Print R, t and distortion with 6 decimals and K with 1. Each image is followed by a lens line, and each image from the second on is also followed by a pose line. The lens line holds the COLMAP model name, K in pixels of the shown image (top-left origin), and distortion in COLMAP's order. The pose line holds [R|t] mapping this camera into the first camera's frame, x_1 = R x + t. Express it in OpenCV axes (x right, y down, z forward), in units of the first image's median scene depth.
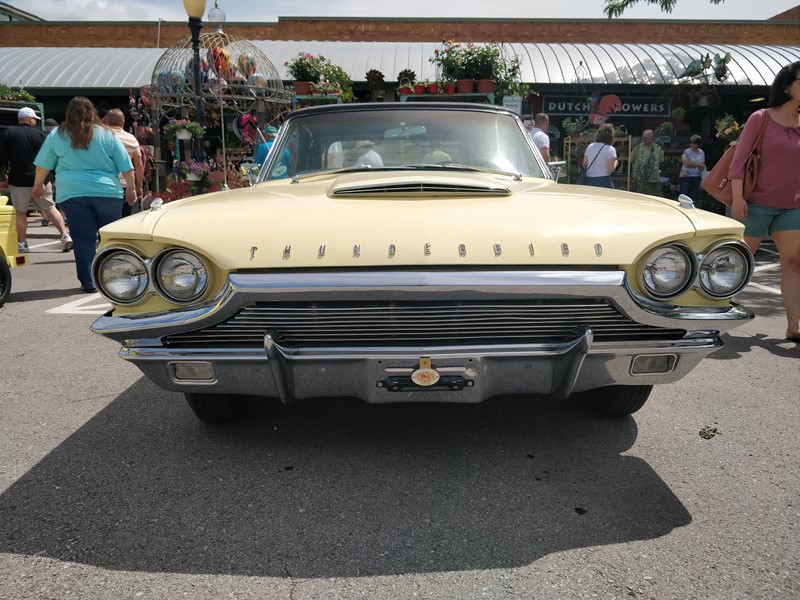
lens RADIAL K [[688.6, 0, 401.1], [0, 688.6, 302.6], [0, 0, 1]] dist [-0.004440, 0.002699]
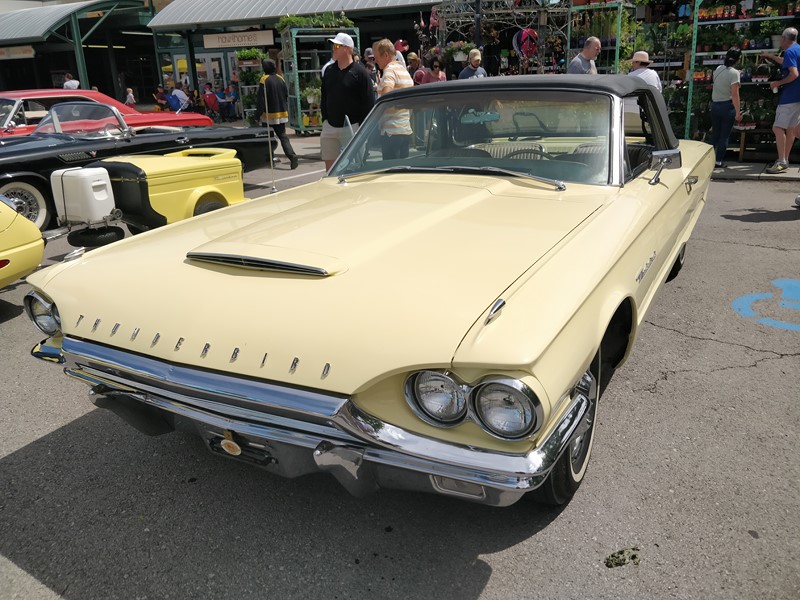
lens RADIAL K [[688.3, 0, 400.0], [0, 688.3, 296.8], [0, 0, 1]] dist [0.000910, 0.005604]
pose [[0.857496, 0.130302, -0.497716, 0.595184], [-0.051447, 0.984265, 0.169044, -0.243339], [0.511912, -0.119348, 0.850707, 0.210303]]
